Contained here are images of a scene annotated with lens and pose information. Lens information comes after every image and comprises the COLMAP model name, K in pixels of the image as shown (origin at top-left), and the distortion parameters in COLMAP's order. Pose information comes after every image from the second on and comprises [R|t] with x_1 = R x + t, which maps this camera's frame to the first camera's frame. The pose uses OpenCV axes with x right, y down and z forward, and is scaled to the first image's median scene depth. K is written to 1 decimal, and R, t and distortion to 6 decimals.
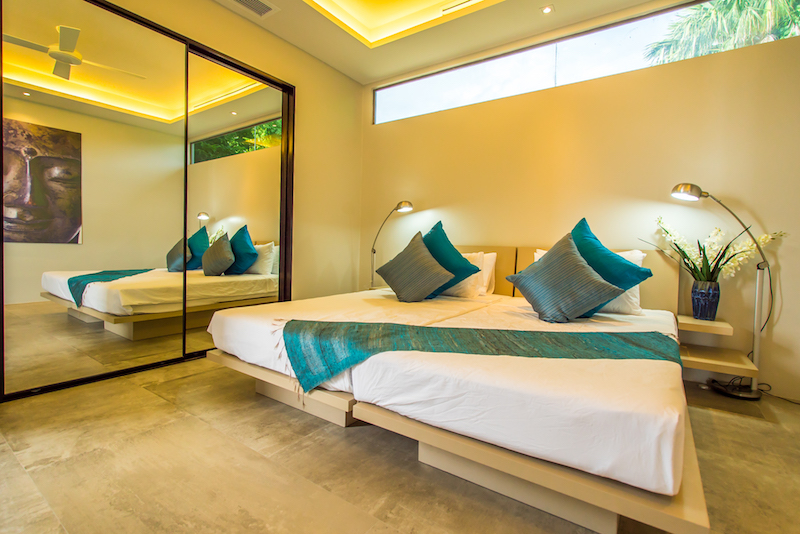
lens RADIAL K [[371.8, 0, 400.0], [0, 371.8, 267.0], [0, 0, 1]] dist [-0.004450, 0.000195]
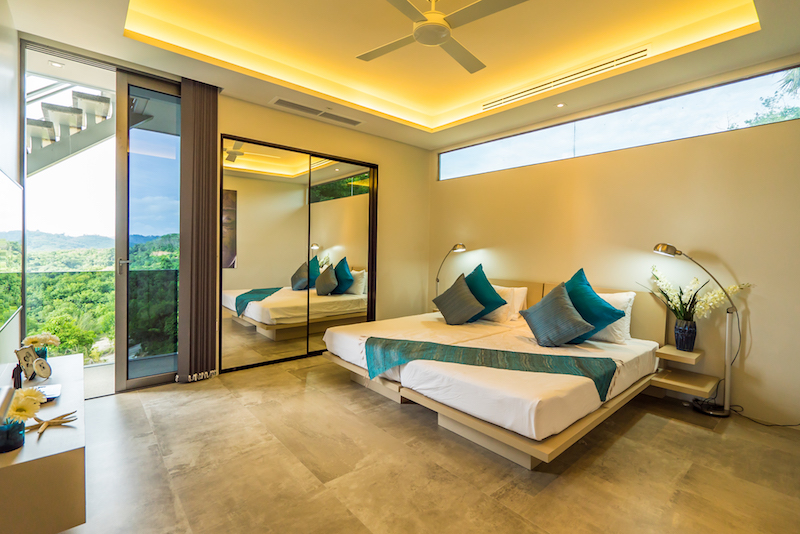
lens RADIAL K [[369.8, 0, 395.3], [0, 369.8, 266.8], [0, 0, 1]] dist [-0.000826, 0.000209]
pose [[0.966901, 0.000898, -0.255149, 0.196668], [-0.003715, 0.999937, -0.010558, -0.127482], [0.255123, 0.011156, 0.966844, -0.477999]]
